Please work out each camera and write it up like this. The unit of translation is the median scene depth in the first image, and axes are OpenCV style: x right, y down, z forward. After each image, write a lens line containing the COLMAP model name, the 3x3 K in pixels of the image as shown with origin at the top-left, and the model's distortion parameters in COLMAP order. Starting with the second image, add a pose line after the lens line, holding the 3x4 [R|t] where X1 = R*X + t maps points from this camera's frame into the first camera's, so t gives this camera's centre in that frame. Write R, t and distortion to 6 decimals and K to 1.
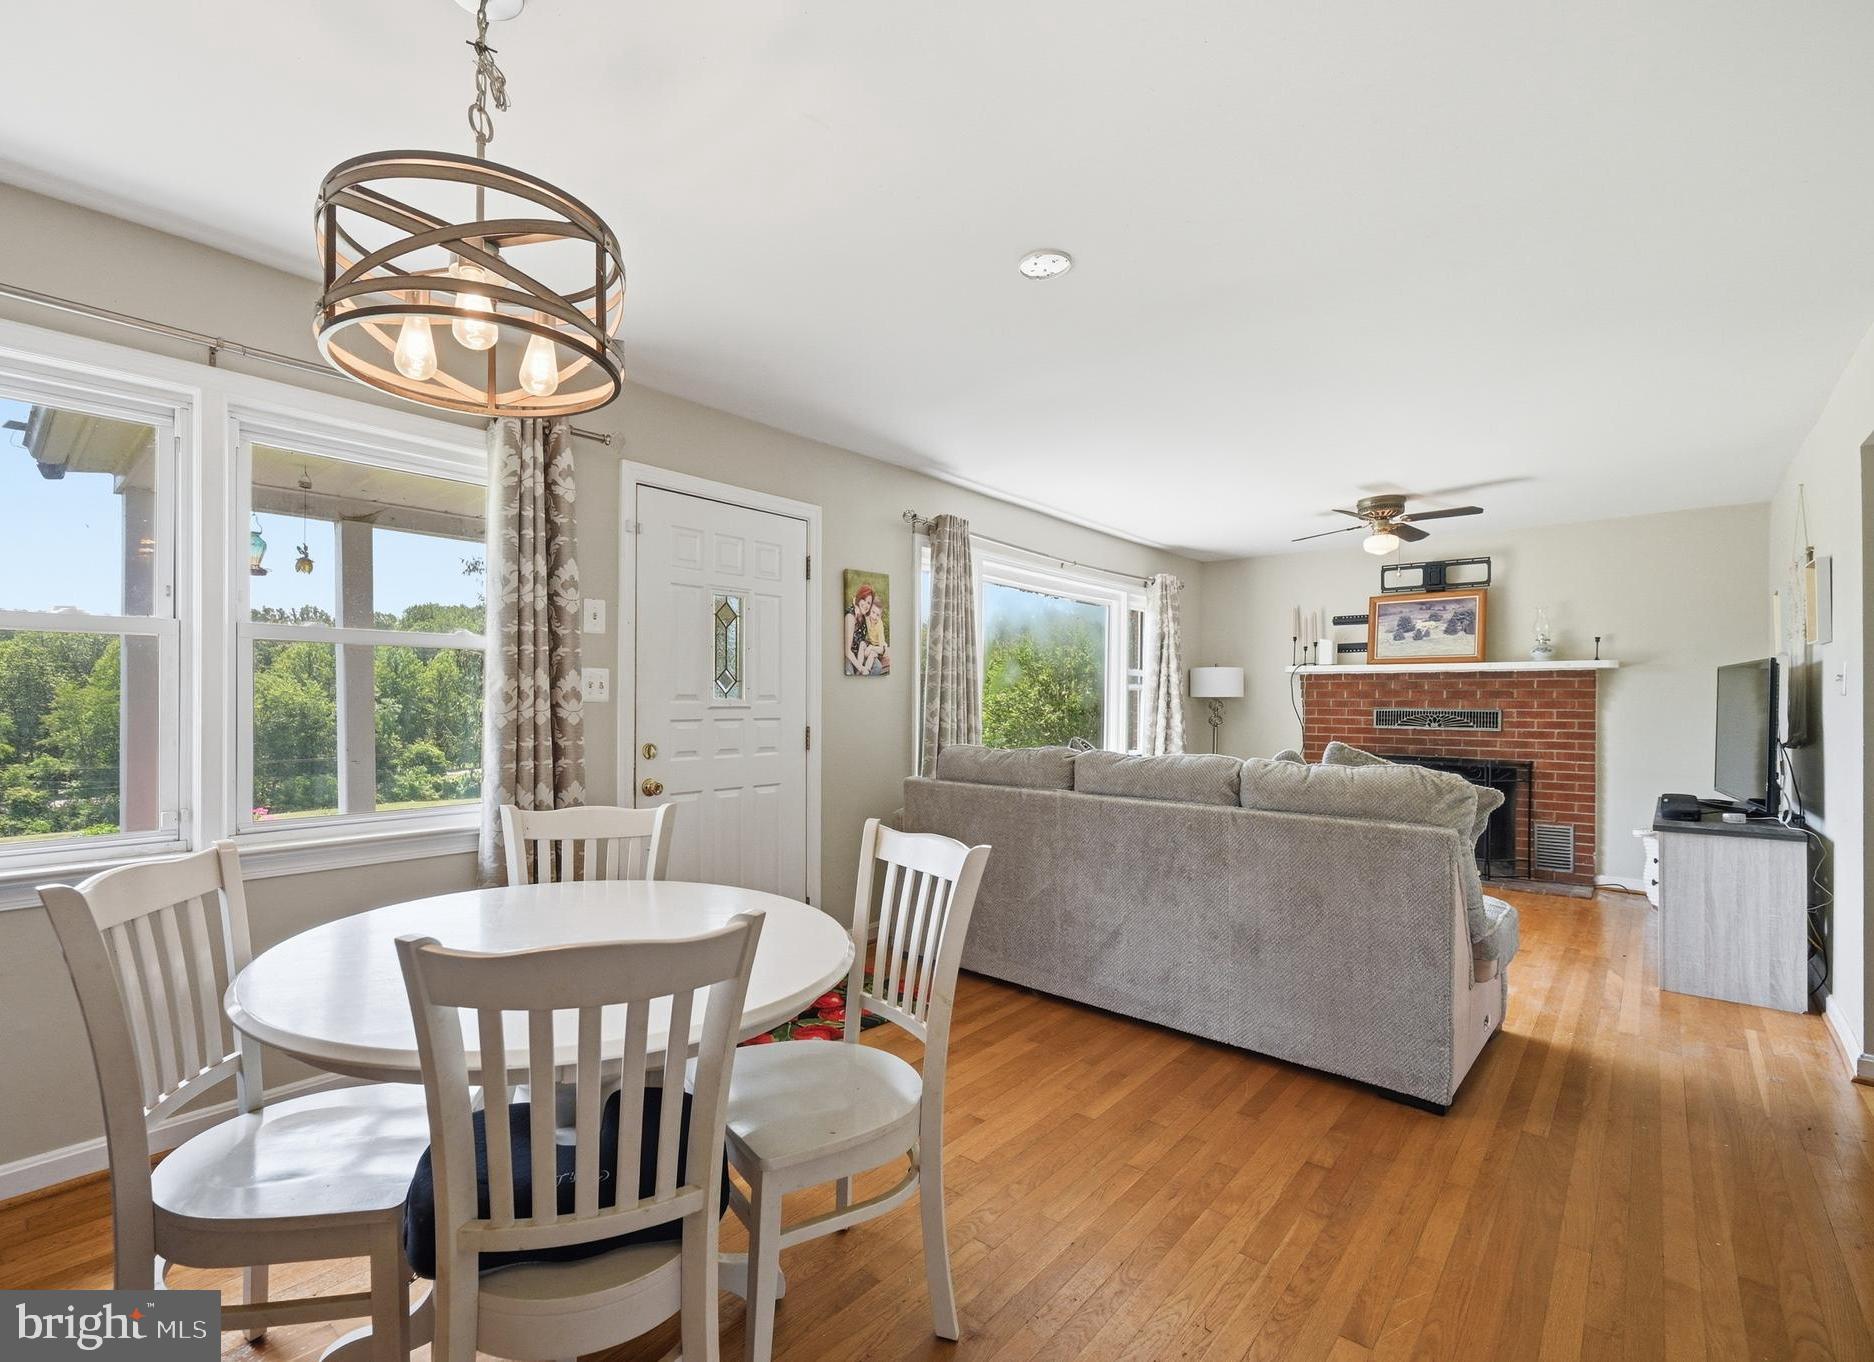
lens RADIAL K [[851.1, 0, 848.0], [0, 851.1, 692.1], [0, 0, 1]] dist [-0.000097, 0.000154]
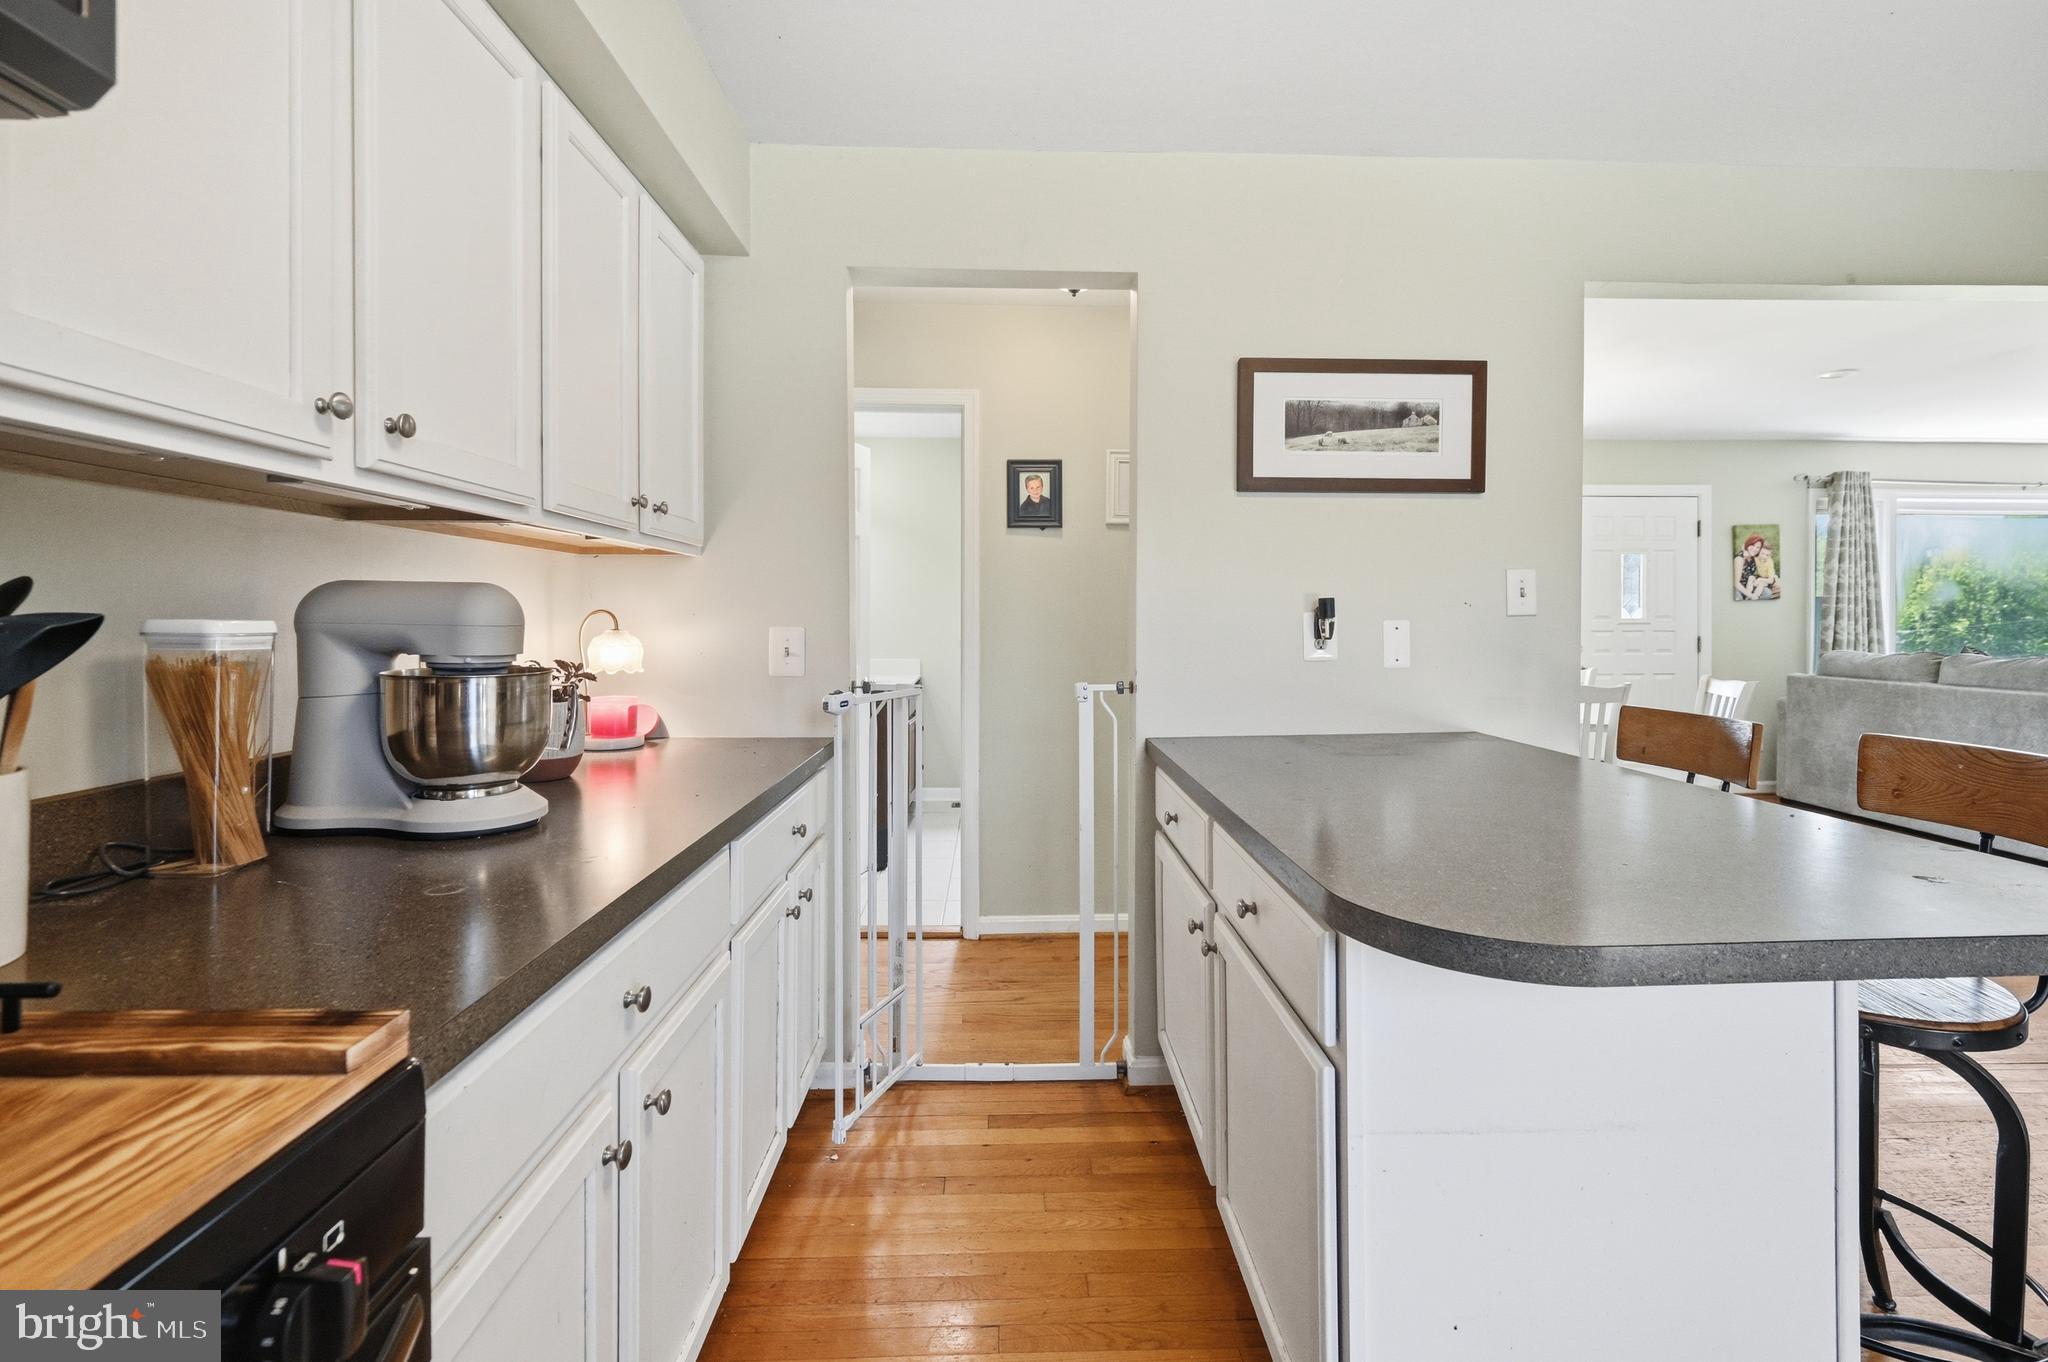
lens RADIAL K [[863.0, 0, 1036.0], [0, 863.0, 626.6], [0, 0, 1]] dist [-0.000219, 0.000064]
pose [[0.719618, -0.002486, -0.694365, 0.153558], [0.014558, 0.999828, 0.011507, -0.009947], [0.694217, -0.018389, 0.719531, -0.818267]]
